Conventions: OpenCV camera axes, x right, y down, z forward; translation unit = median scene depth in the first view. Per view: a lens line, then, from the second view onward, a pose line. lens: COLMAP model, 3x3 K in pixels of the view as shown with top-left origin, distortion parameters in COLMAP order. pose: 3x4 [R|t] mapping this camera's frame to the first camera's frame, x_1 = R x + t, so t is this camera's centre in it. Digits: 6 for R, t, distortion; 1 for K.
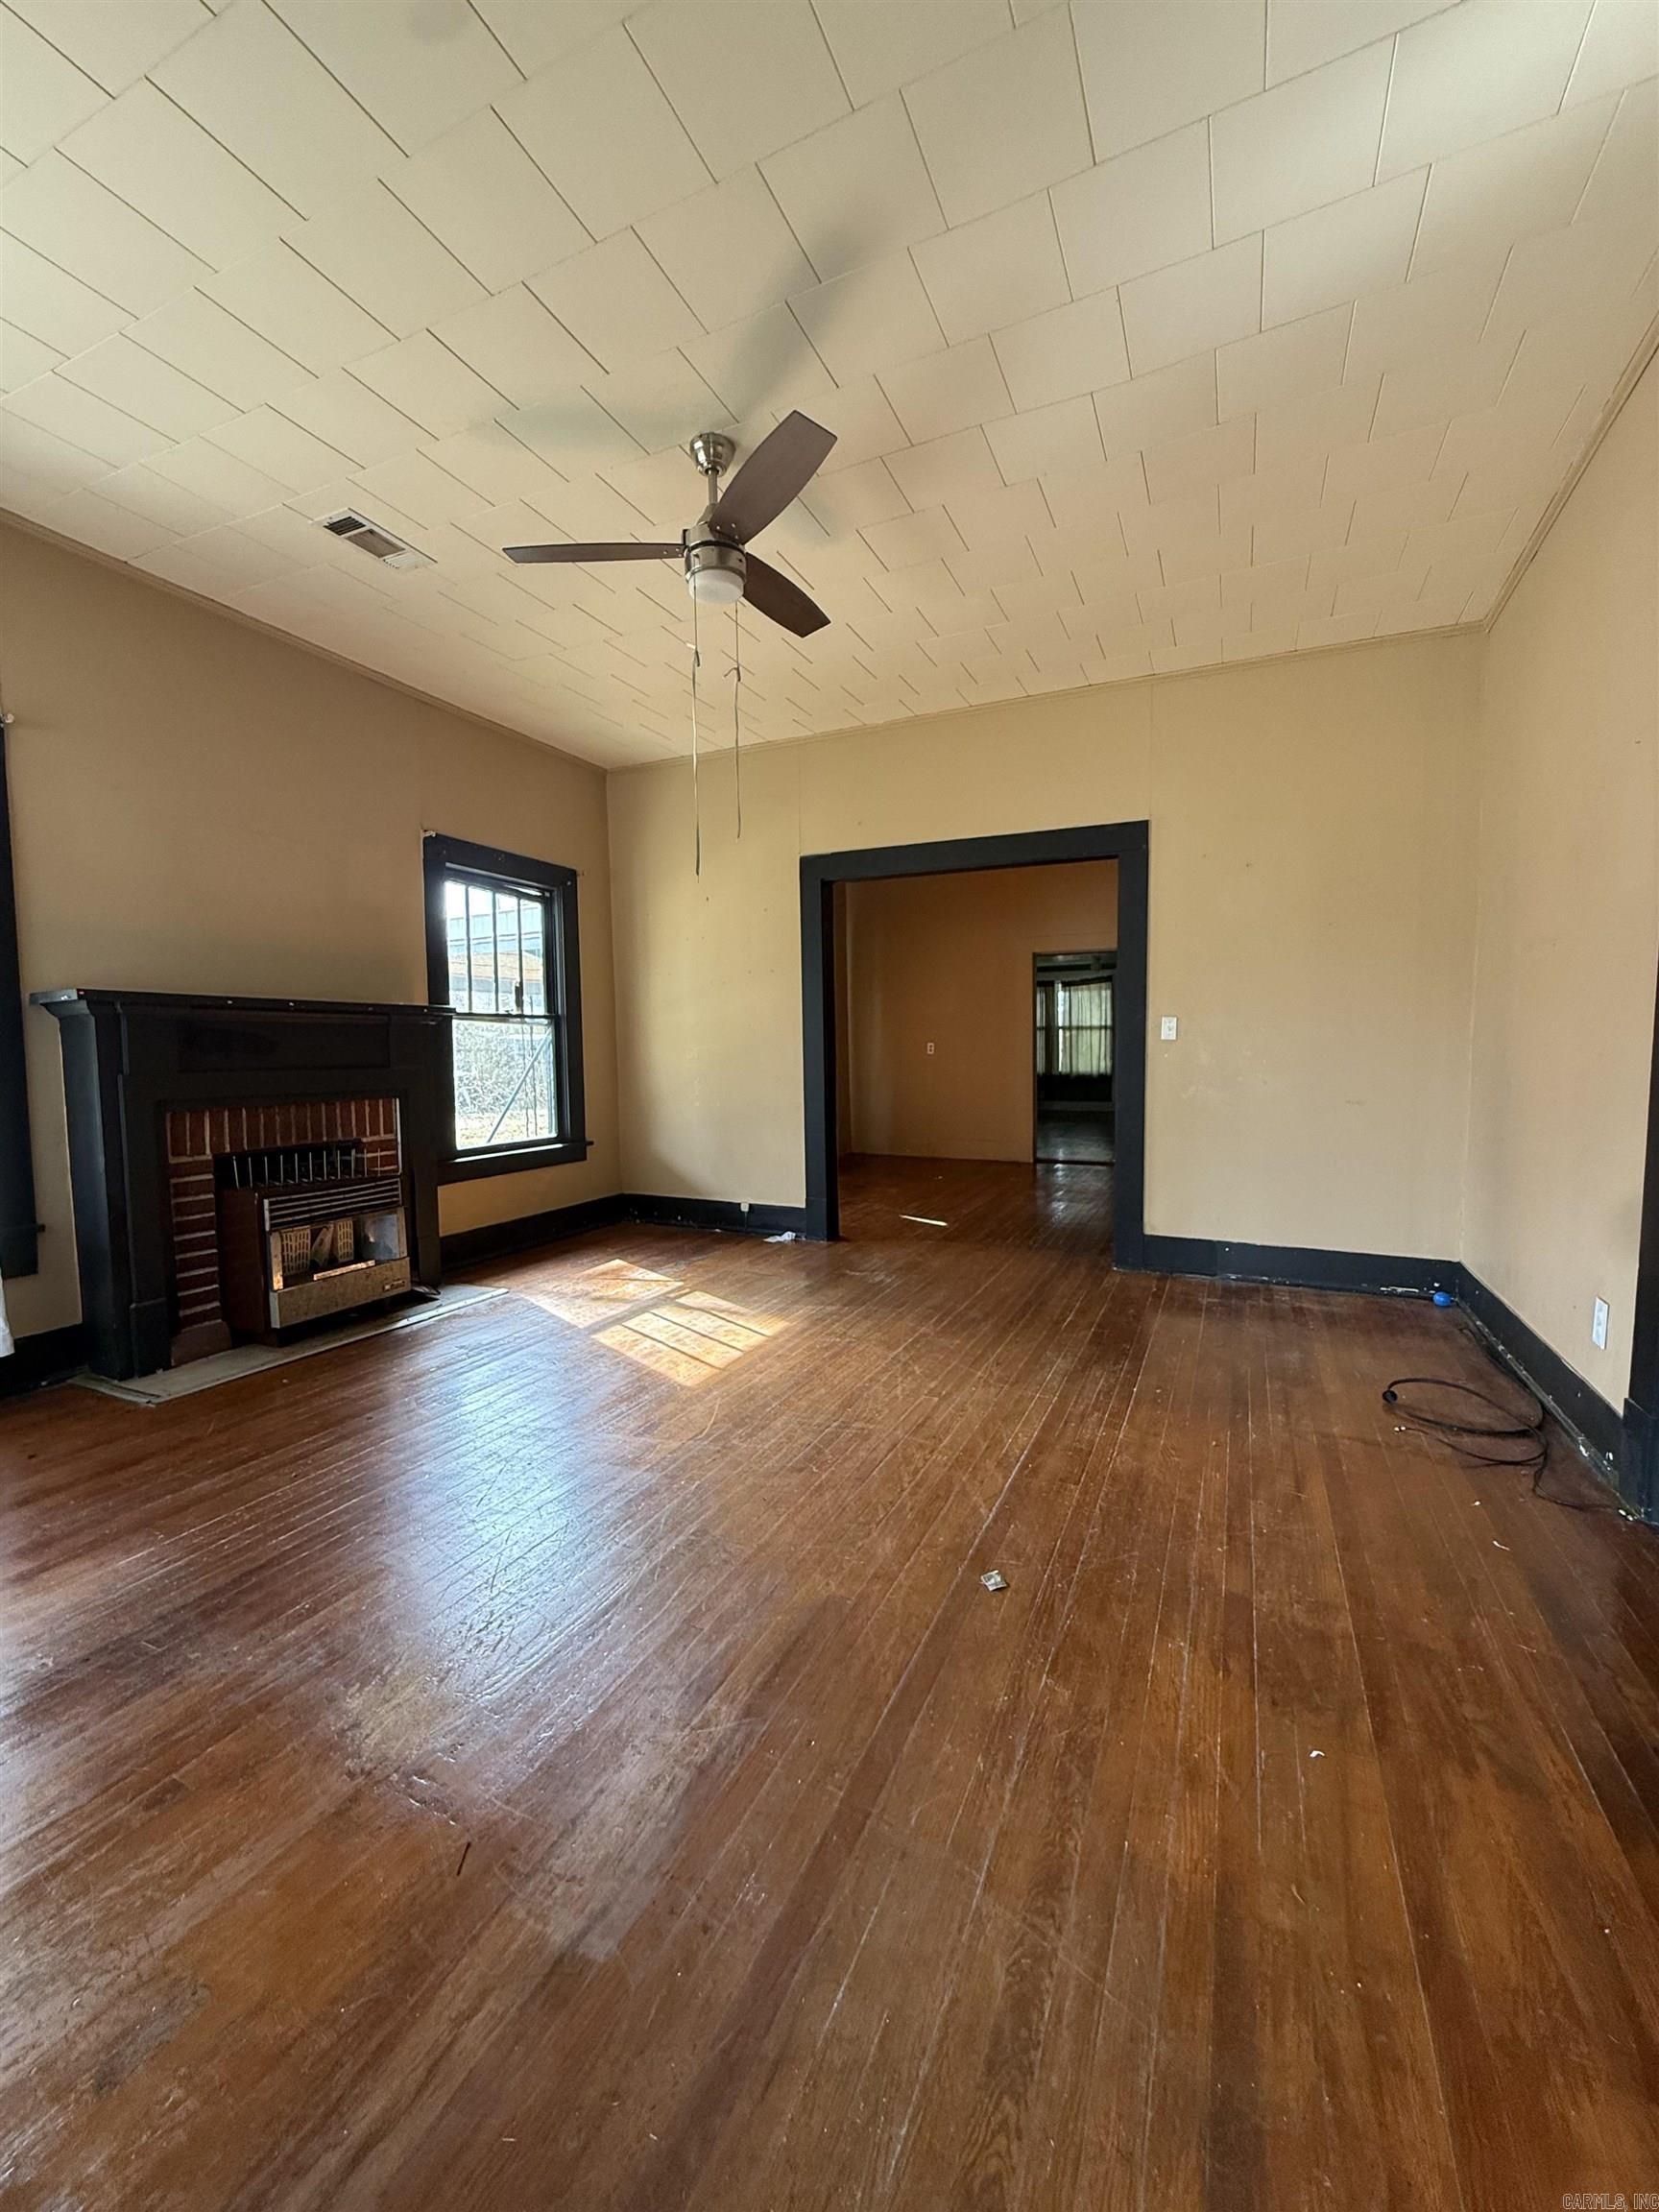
lens RADIAL K [[880.7, 0, 825.3], [0, 880.7, 1108.1], [0, 0, 1]] dist [0.000739, 0.000892]
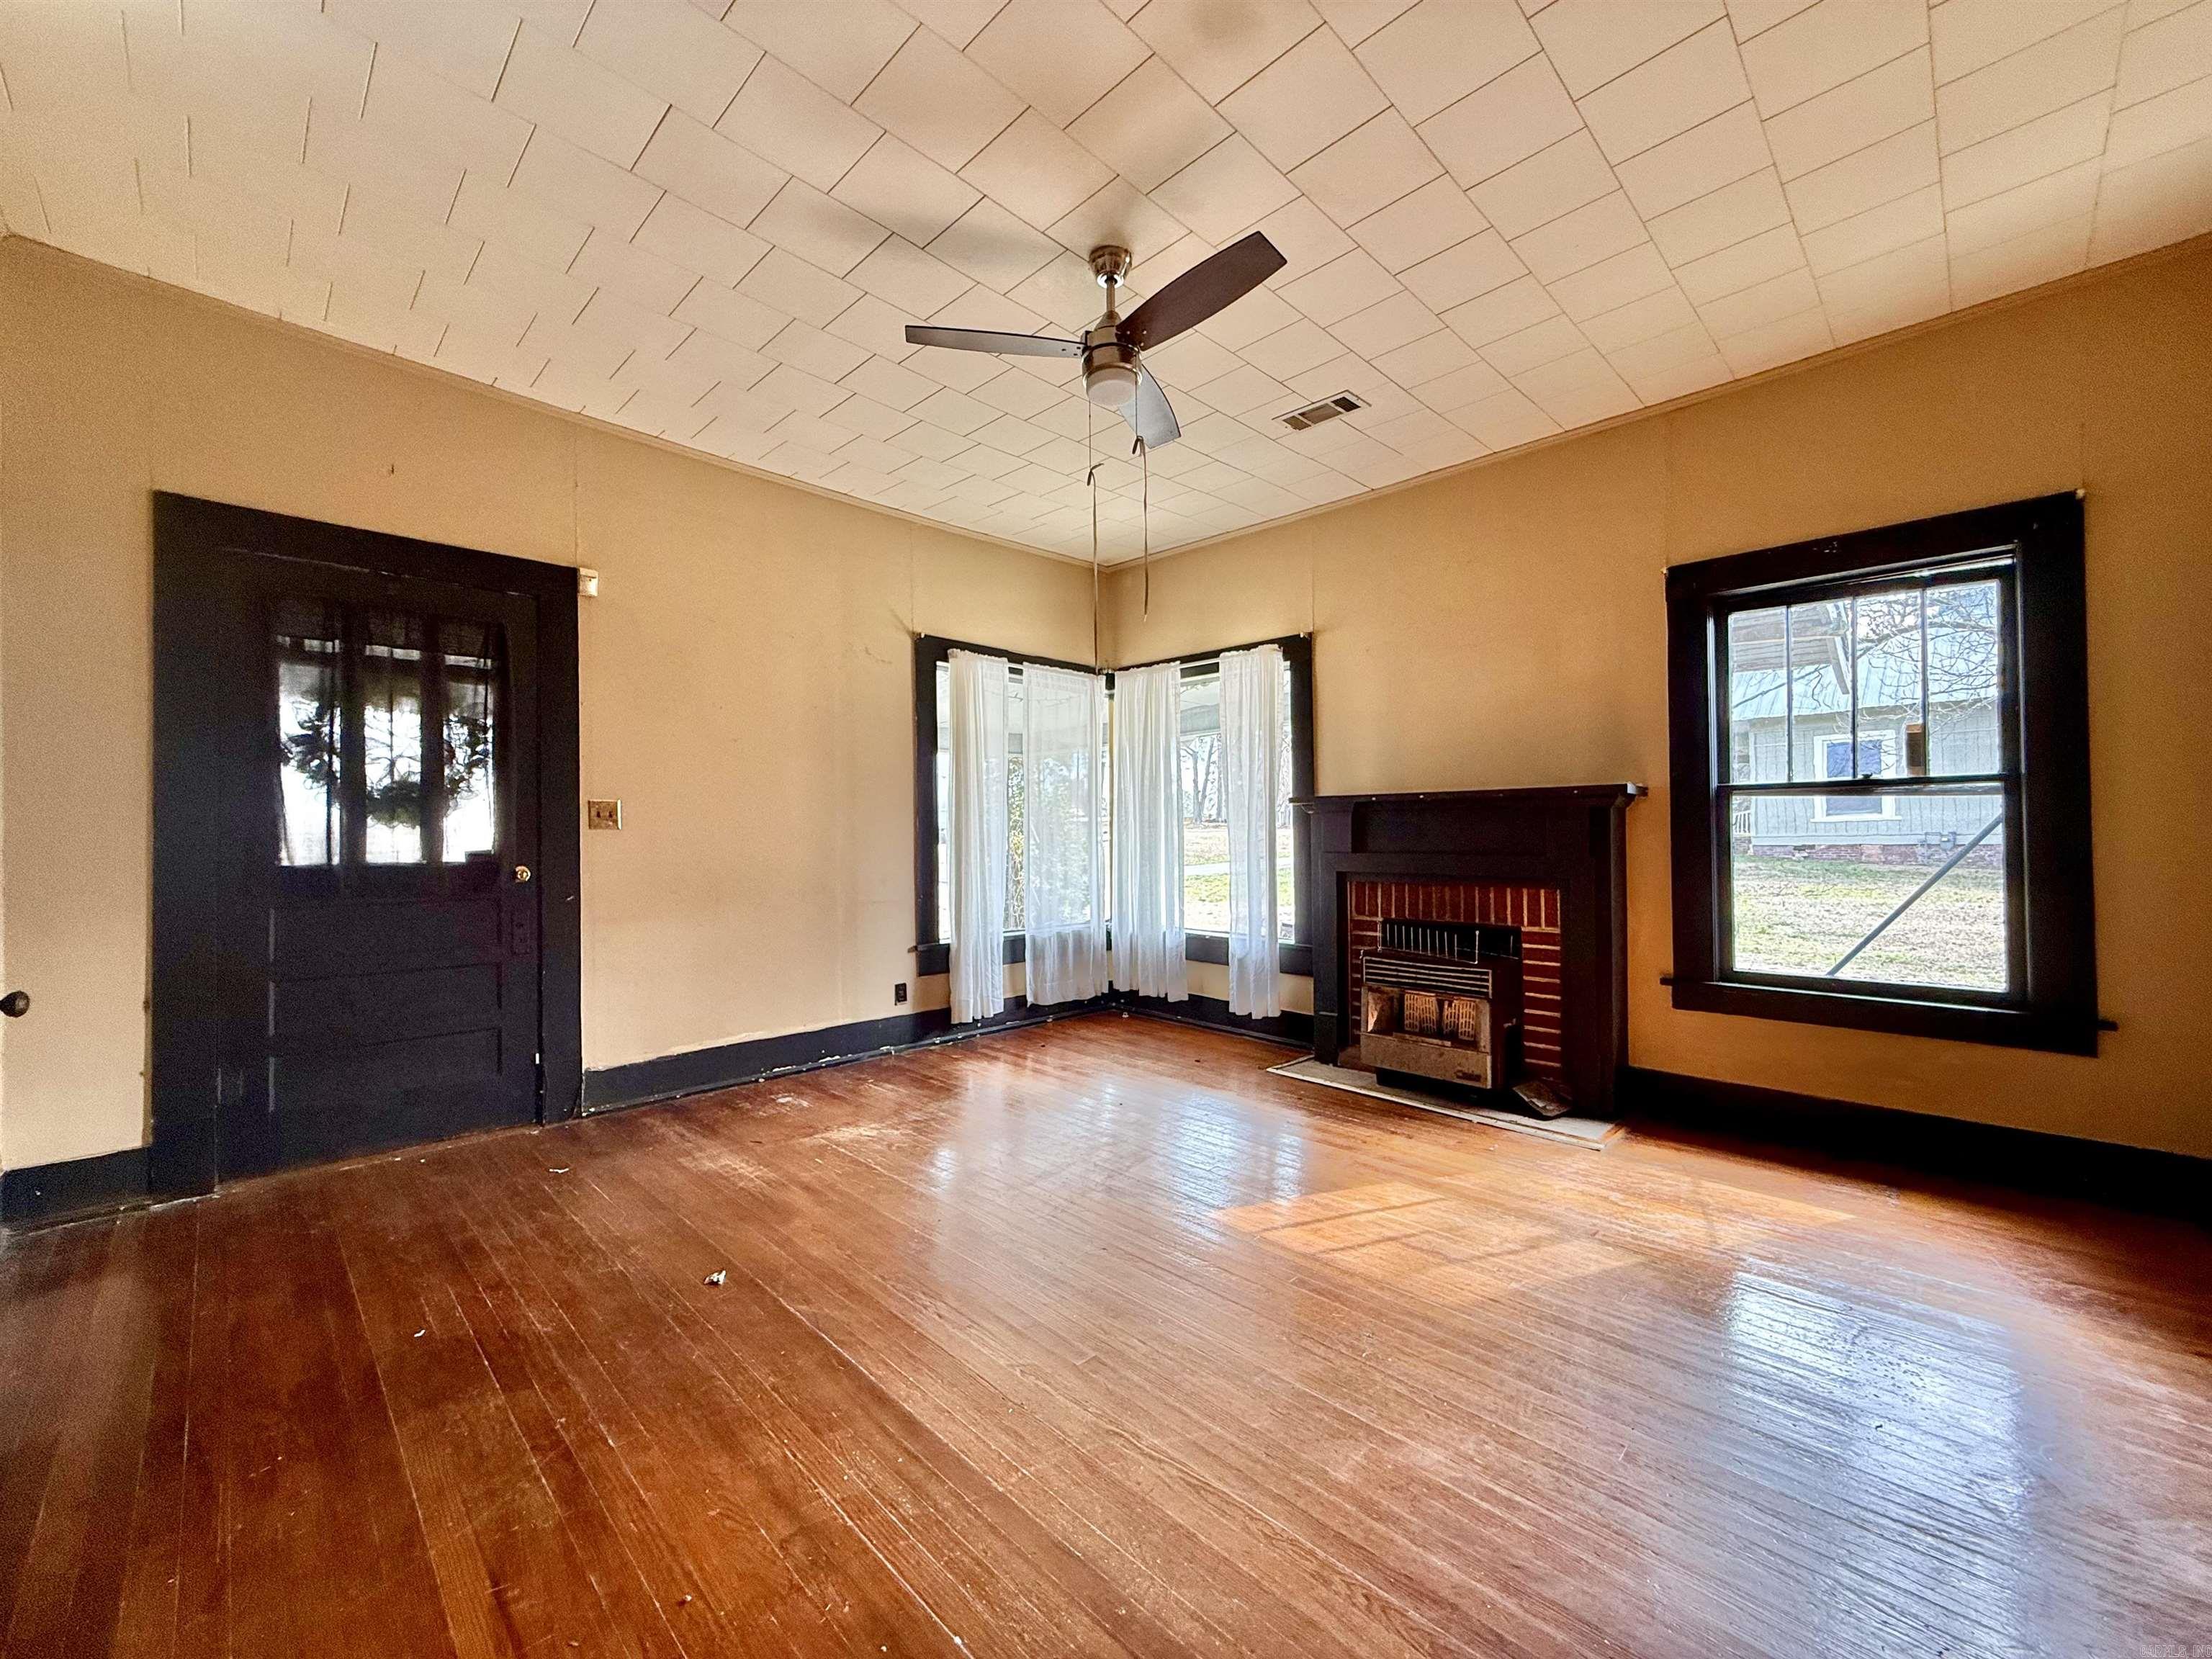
lens RADIAL K [[880.7, 0, 1106.7], [0, 880.7, 837.0], [0, 0, 1]] dist [0.000739, 0.000892]
pose [[-0.337143, 0.010965, -0.941390, 0.625814], [-0.056707, 0.997880, 0.031932, -0.079849], [0.939744, 0.064149, -0.335806, 1.018394]]
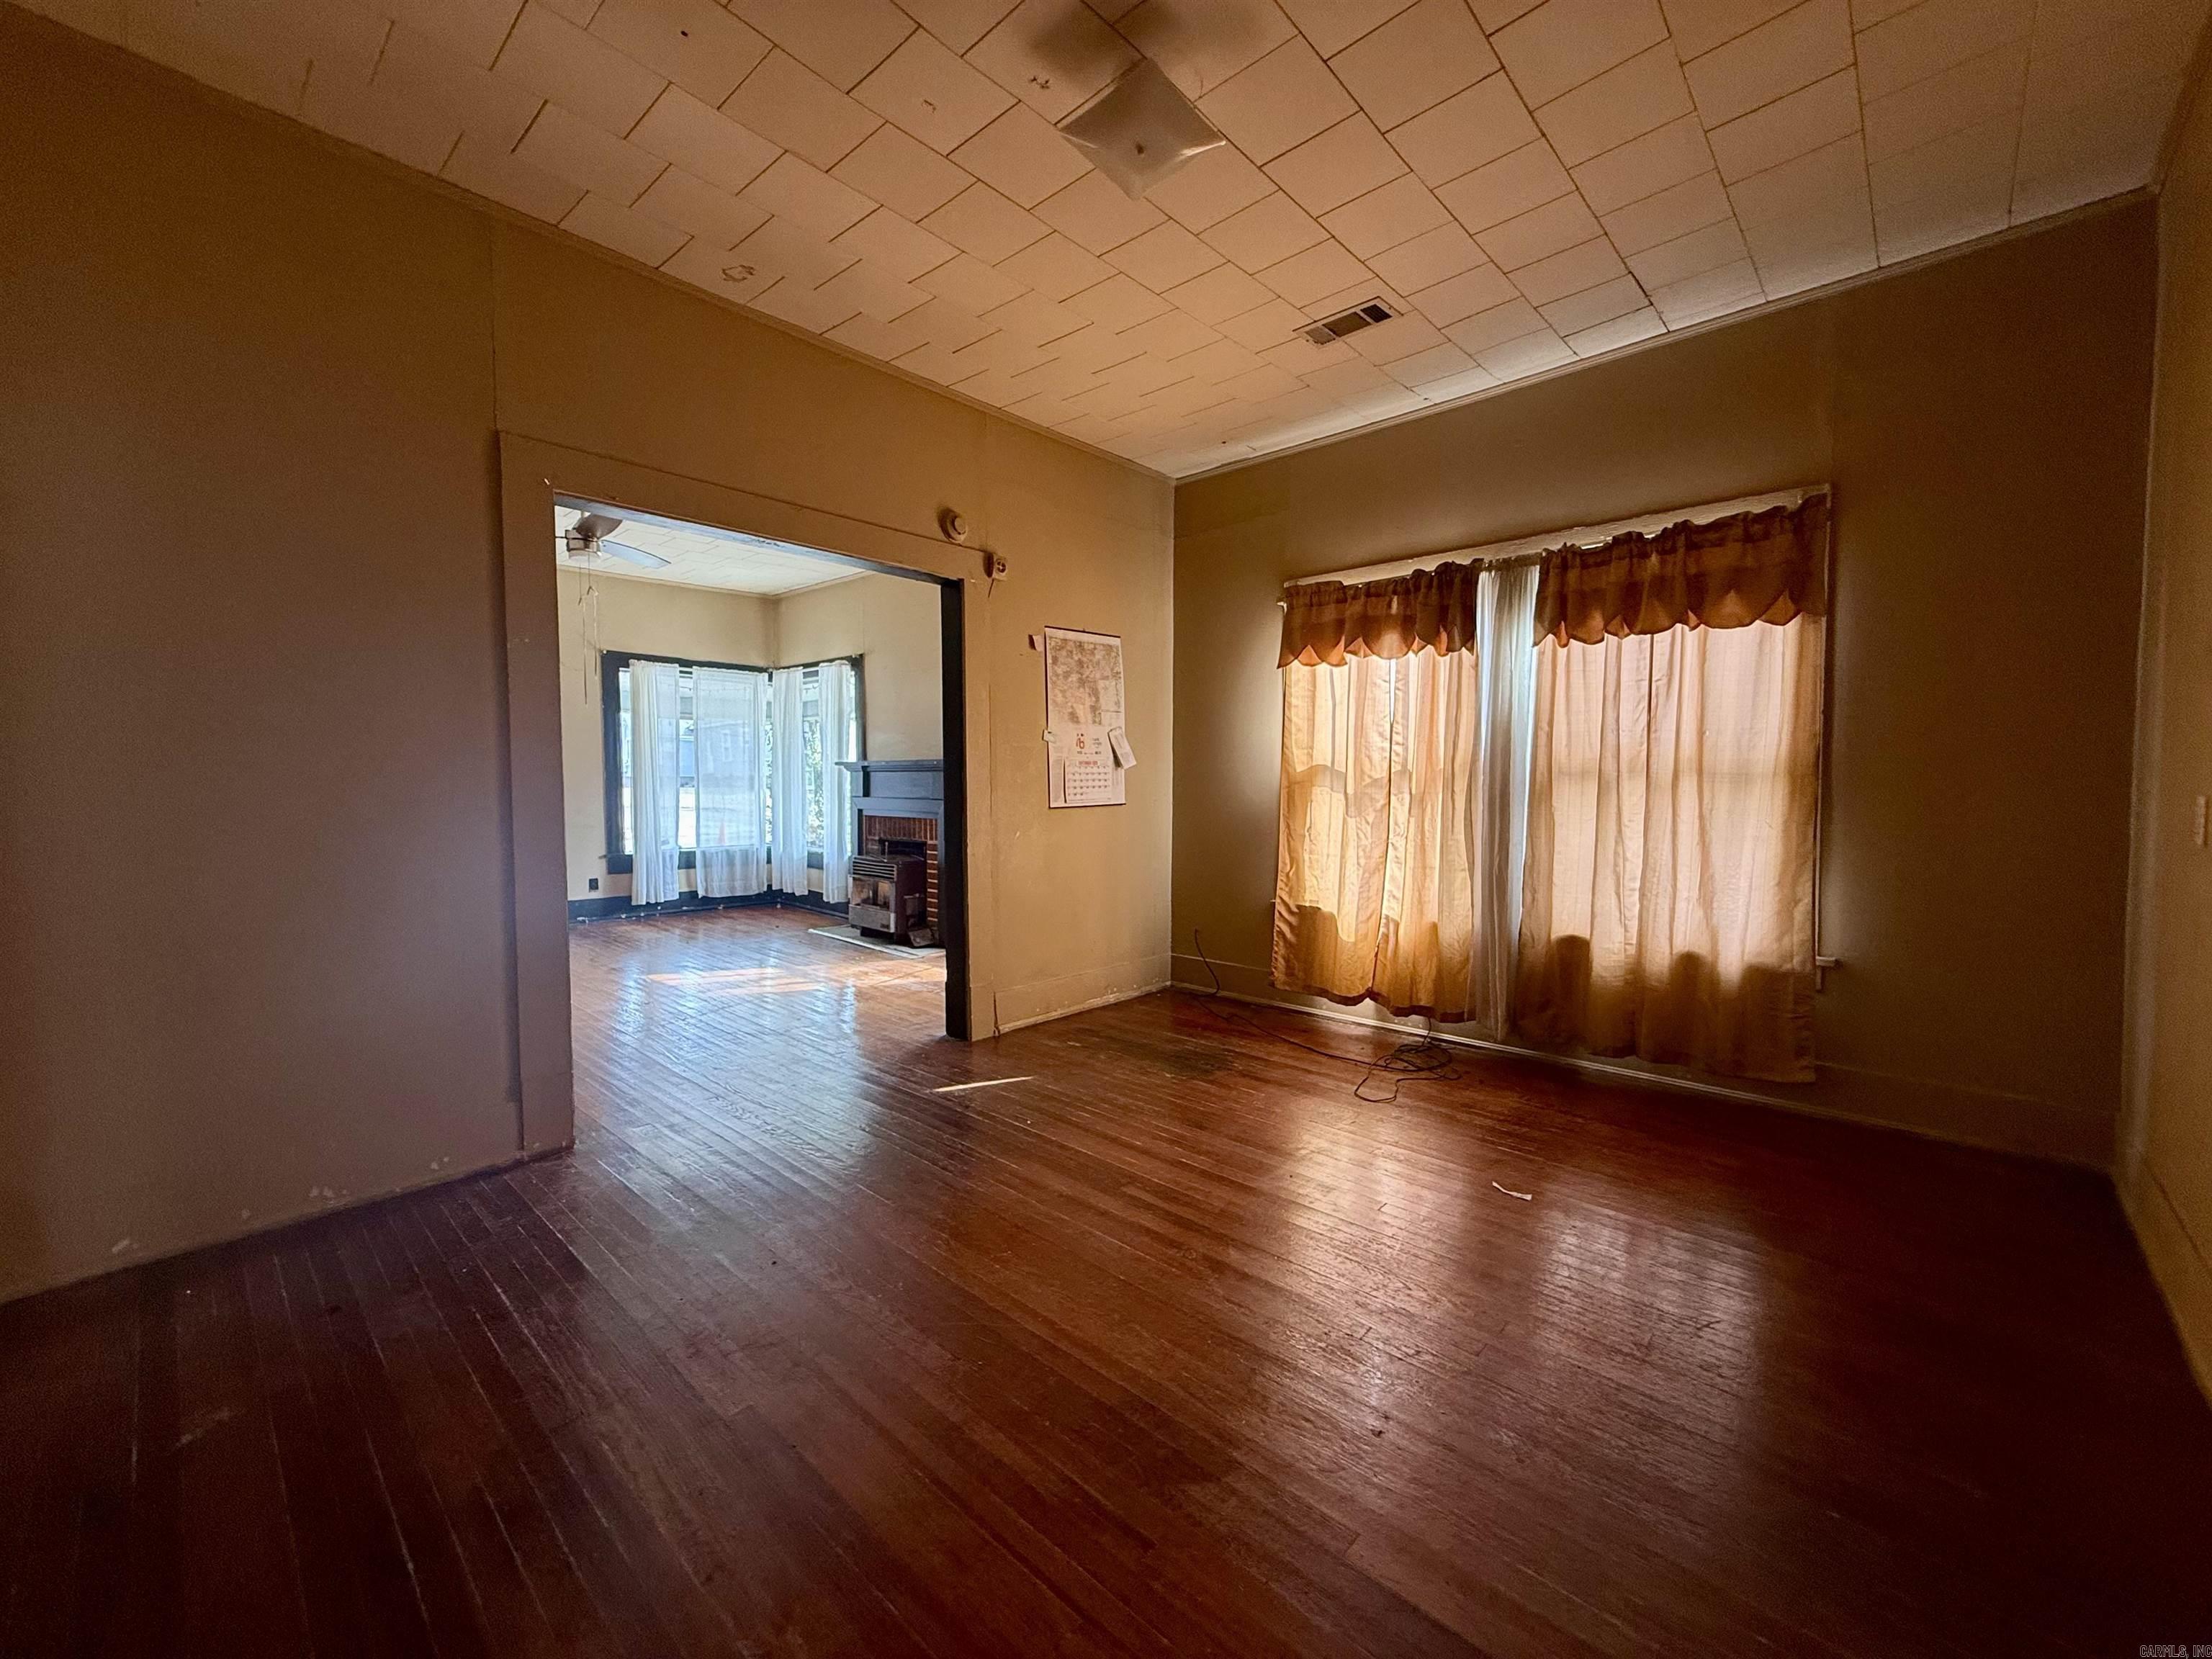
lens RADIAL K [[880.7, 0, 1095.6], [0, 880.7, 827.0], [0, 0, 1]] dist [0.000739, 0.000892]
pose [[-0.310417, 0.054529, -0.949035, 1.076310], [-0.067458, 0.994573, 0.079210, -0.163125], [0.948204, 0.088608, -0.305054, 2.049560]]
